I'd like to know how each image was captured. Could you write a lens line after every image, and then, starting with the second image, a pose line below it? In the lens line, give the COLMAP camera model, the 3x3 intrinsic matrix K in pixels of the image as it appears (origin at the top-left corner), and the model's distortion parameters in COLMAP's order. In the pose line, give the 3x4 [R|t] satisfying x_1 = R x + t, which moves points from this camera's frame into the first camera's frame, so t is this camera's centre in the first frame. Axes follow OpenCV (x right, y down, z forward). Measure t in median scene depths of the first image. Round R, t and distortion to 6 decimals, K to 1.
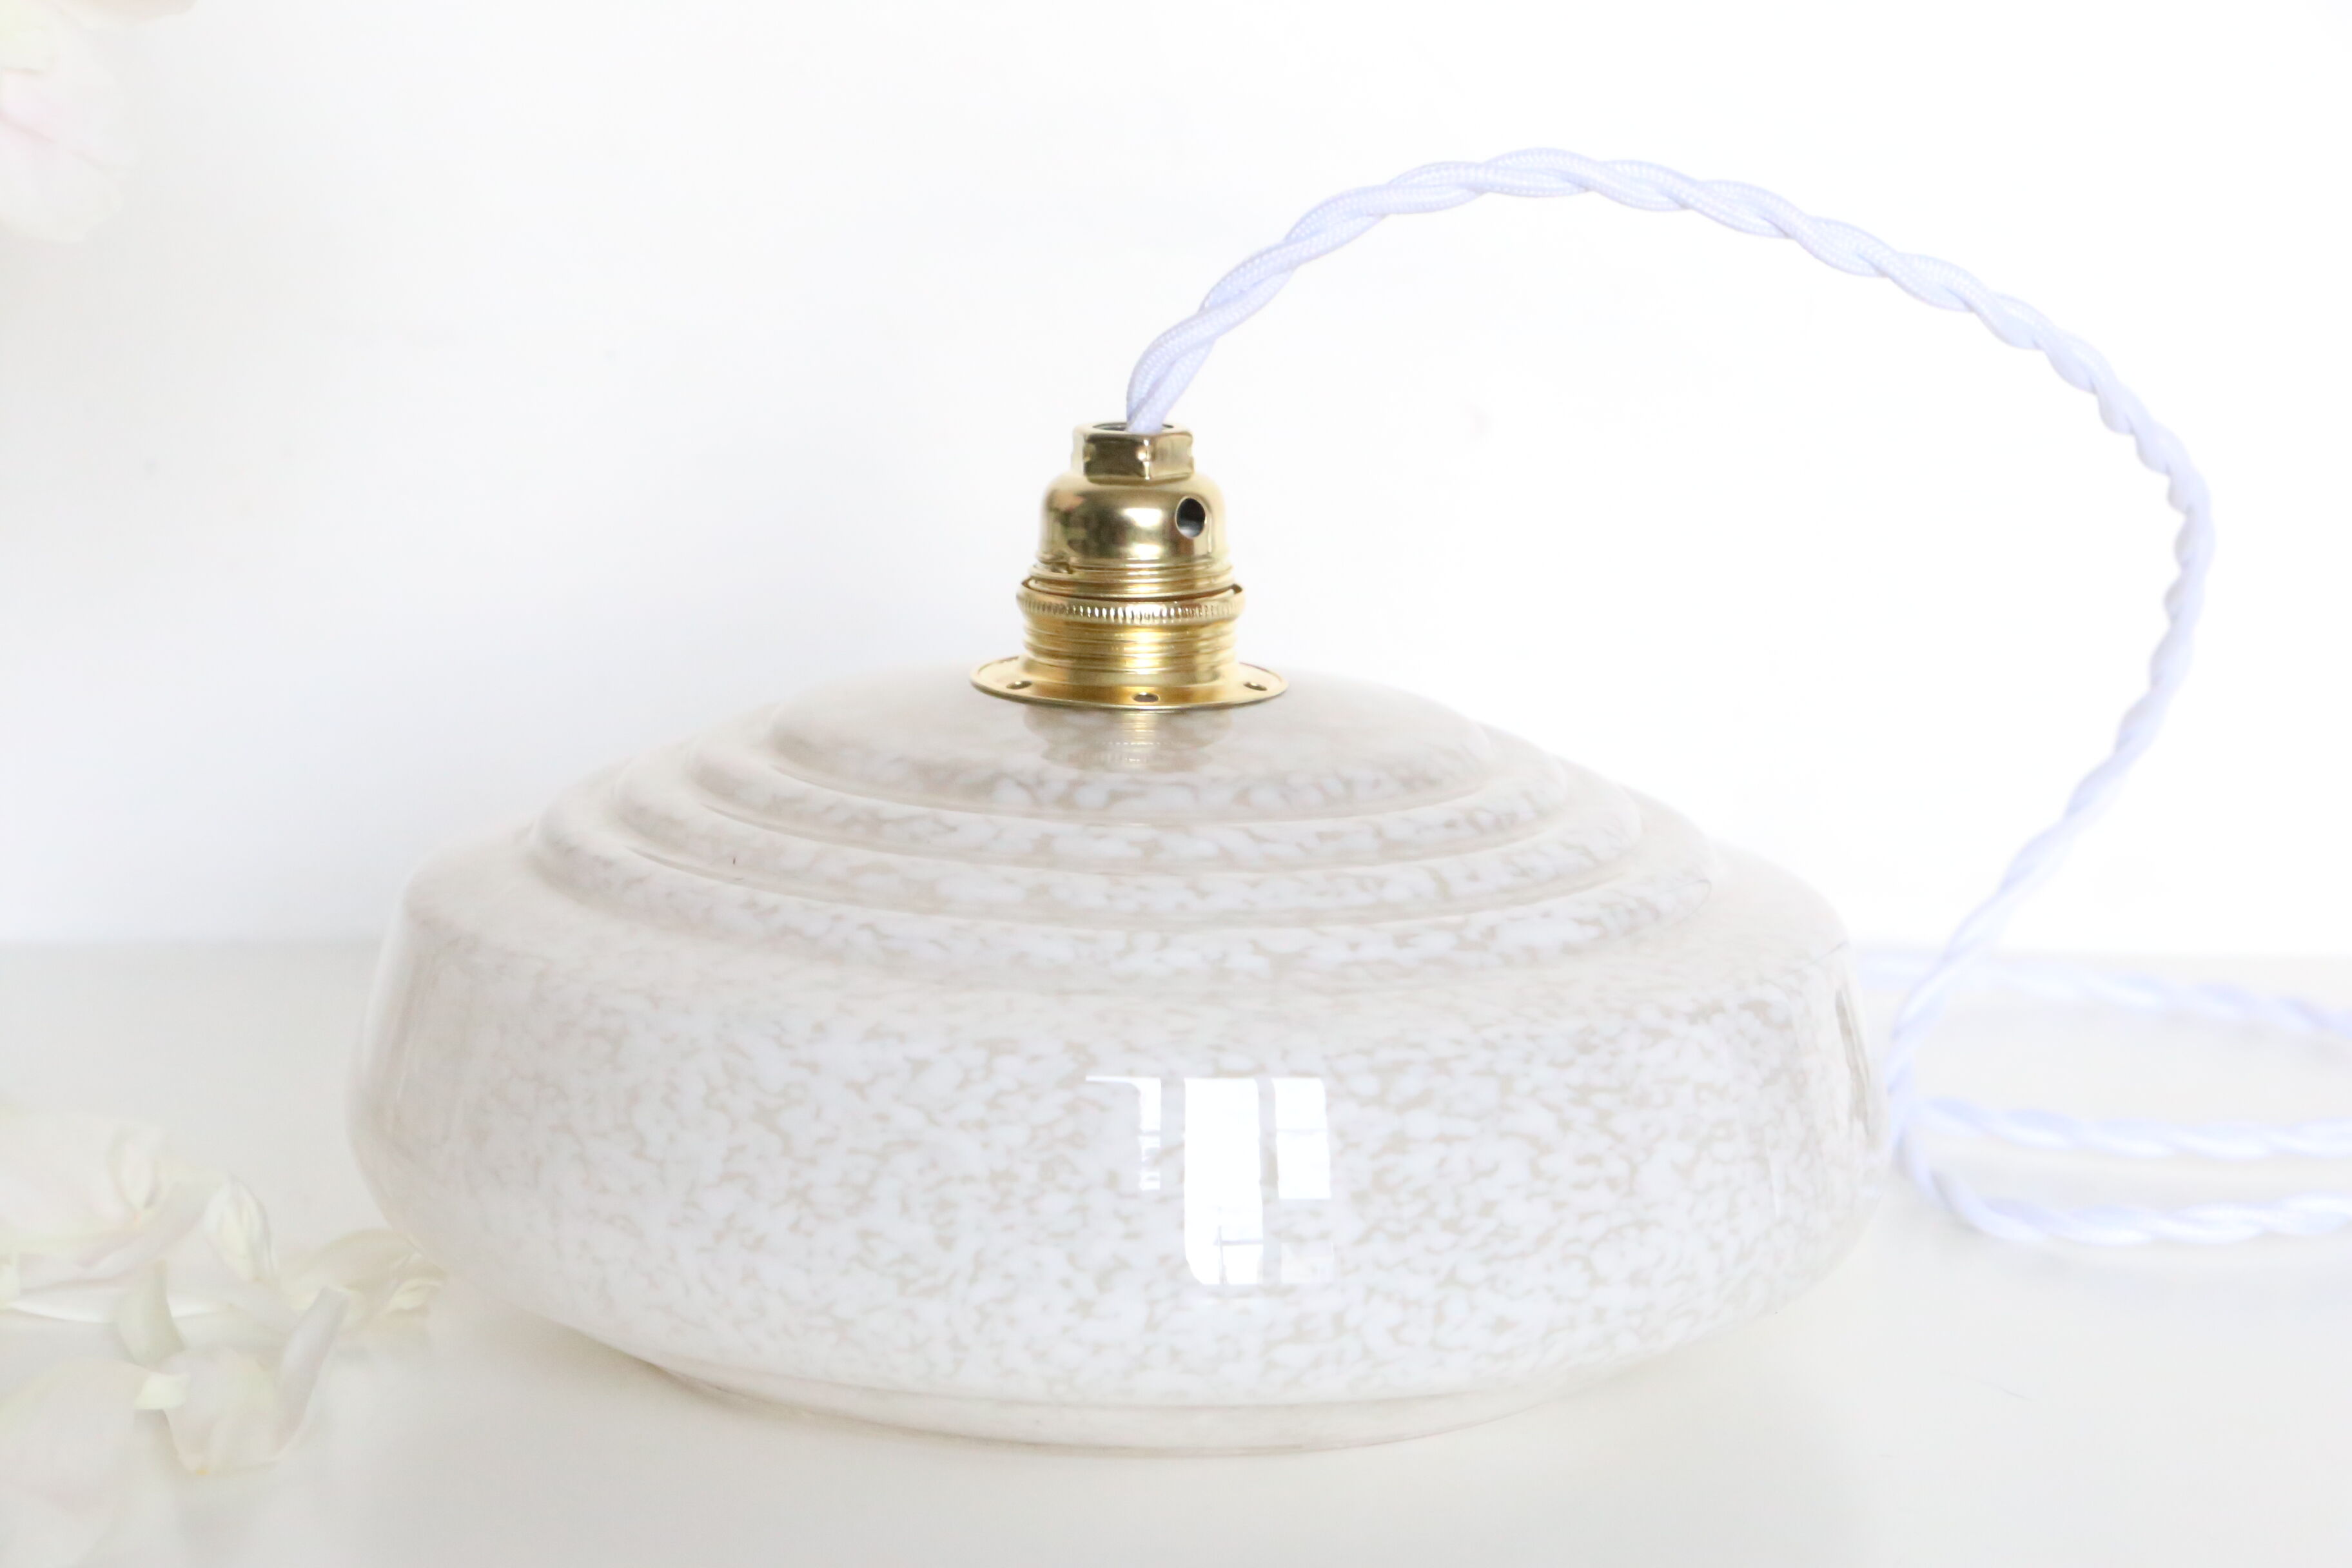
lens RADIAL K [[7214.3, 0, 1154.2], [0, 7214.3, 799.8], [0, 0, 1]] dist [0.681062, 0.000000]
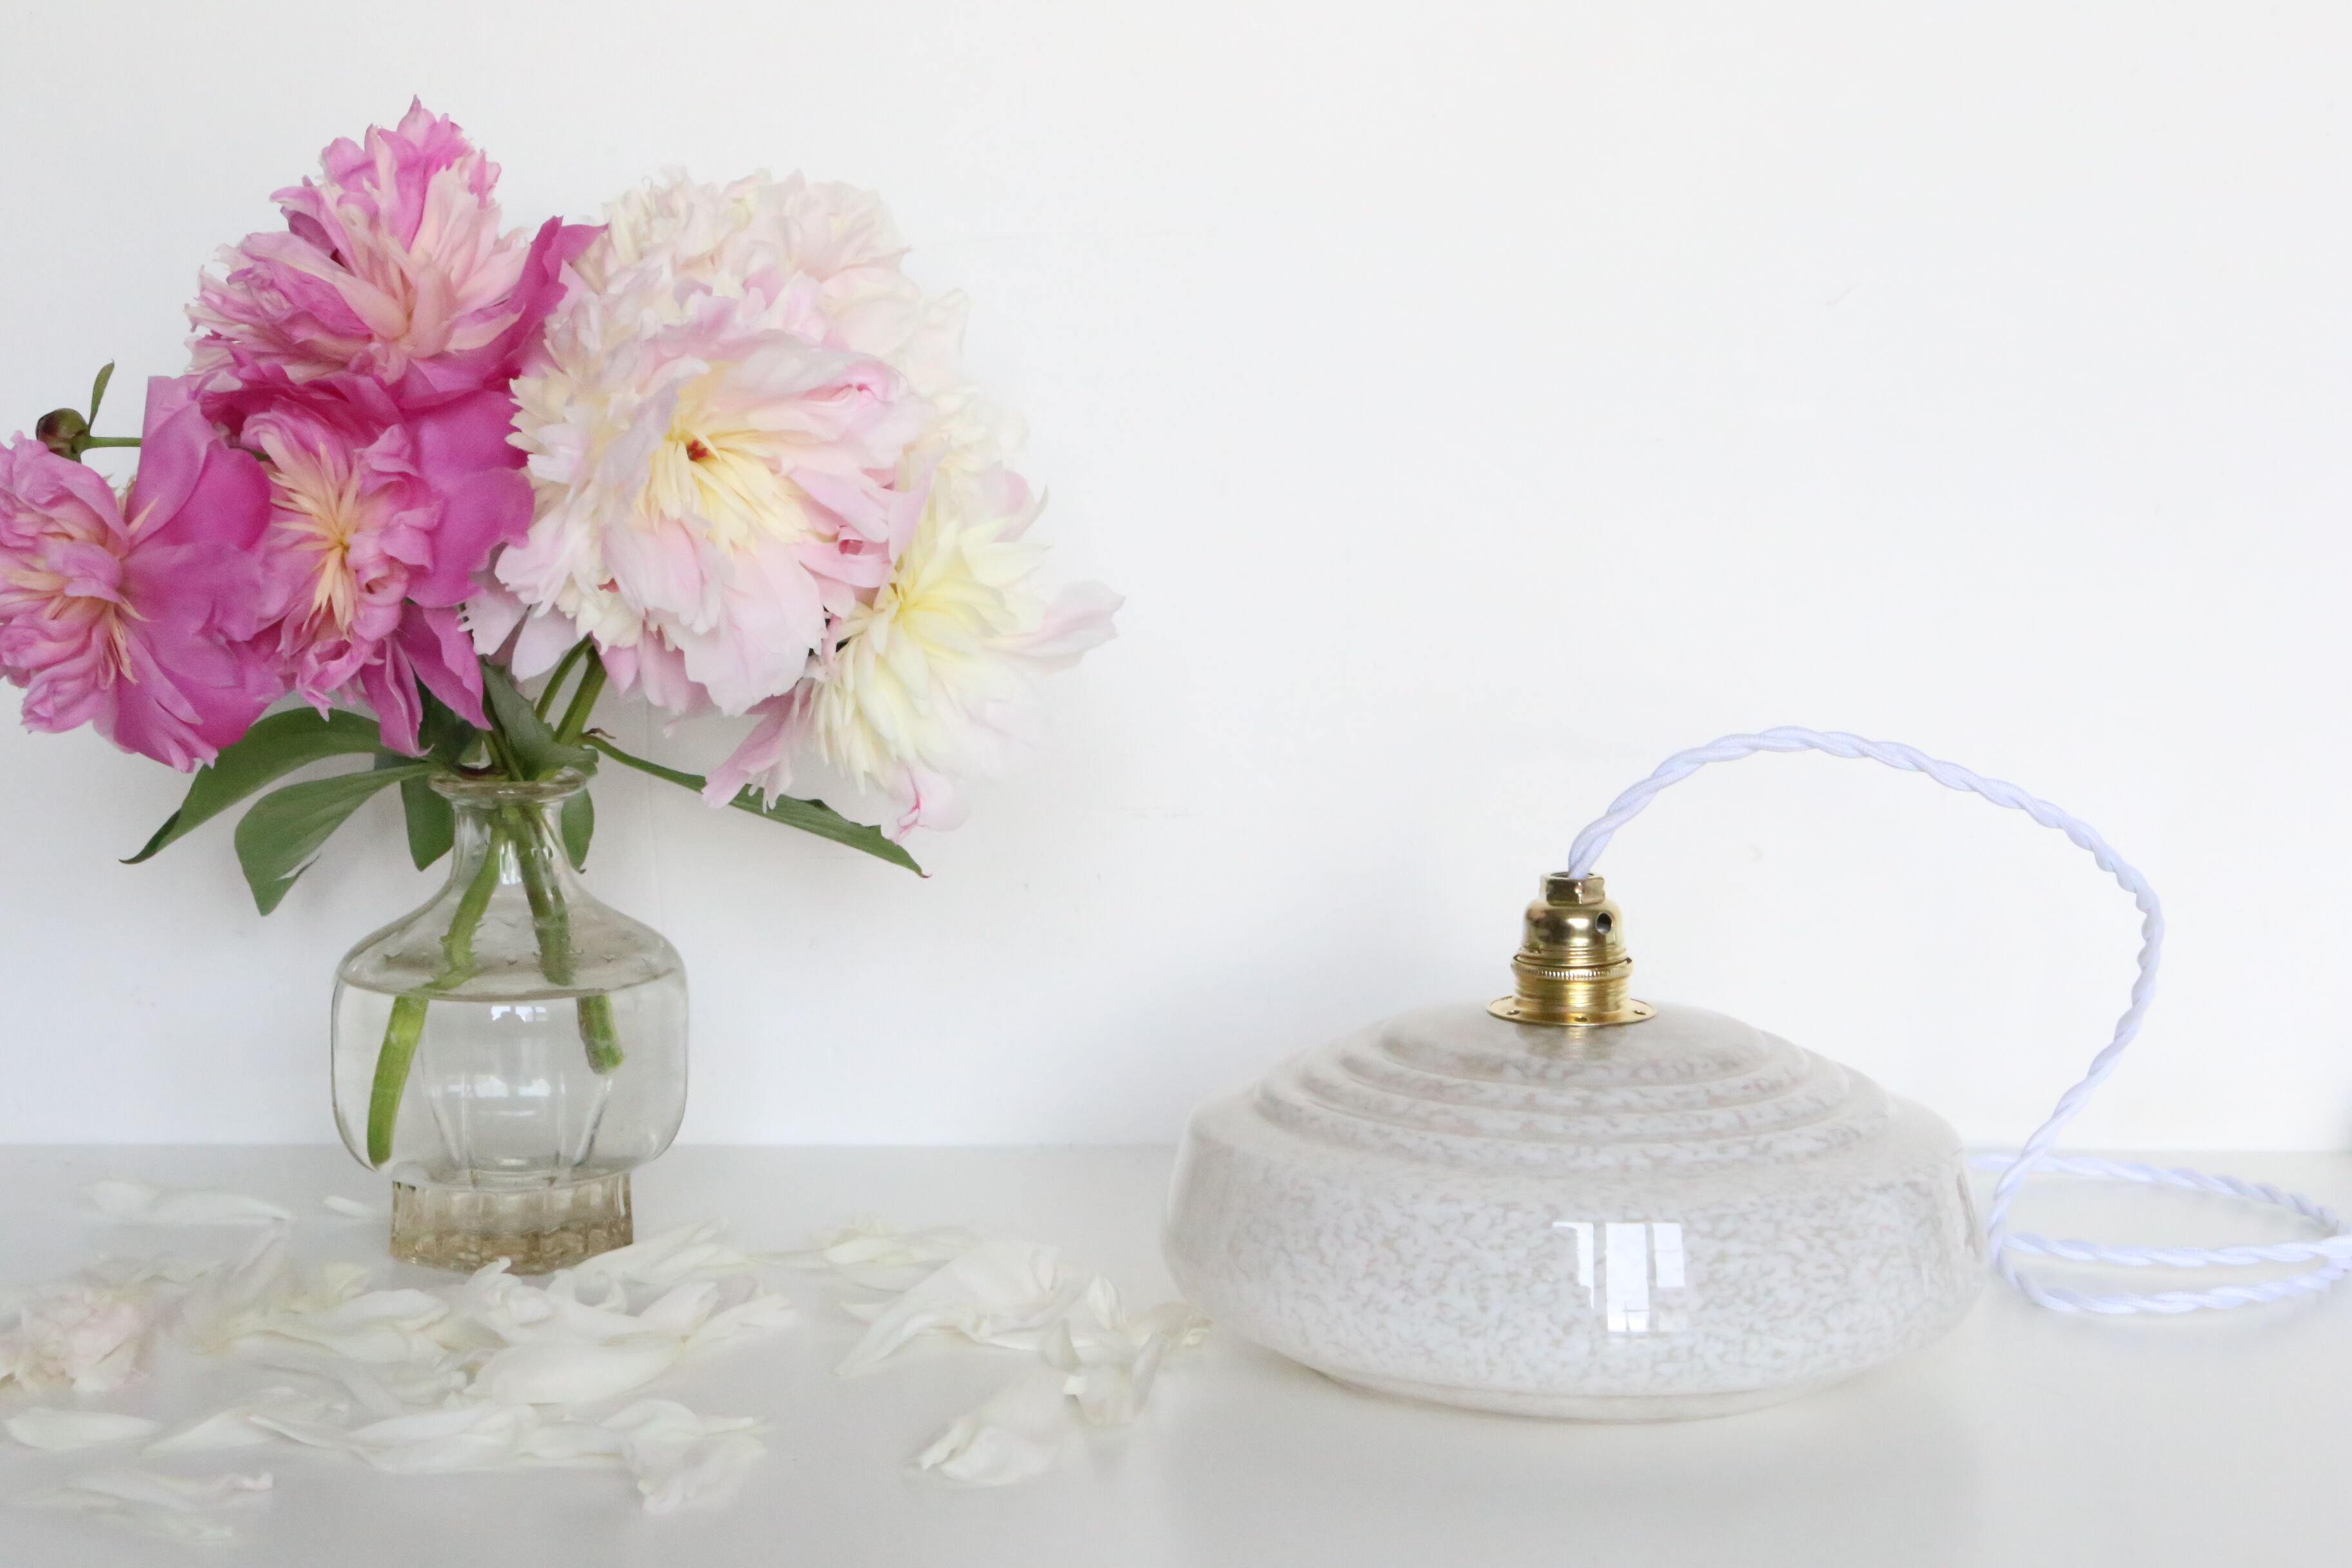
lens RADIAL K [[4935.0, 0, 1163.9], [0, 4935.0, 774.2], [0, 0, 1]] dist [0.277396, 0.000000]
pose [[0.997252, -0.010116, -0.073394, -0.014821], [0.006392, 0.998688, -0.050804, -0.013584], [0.073812, 0.050195, 0.996008, -0.307756]]
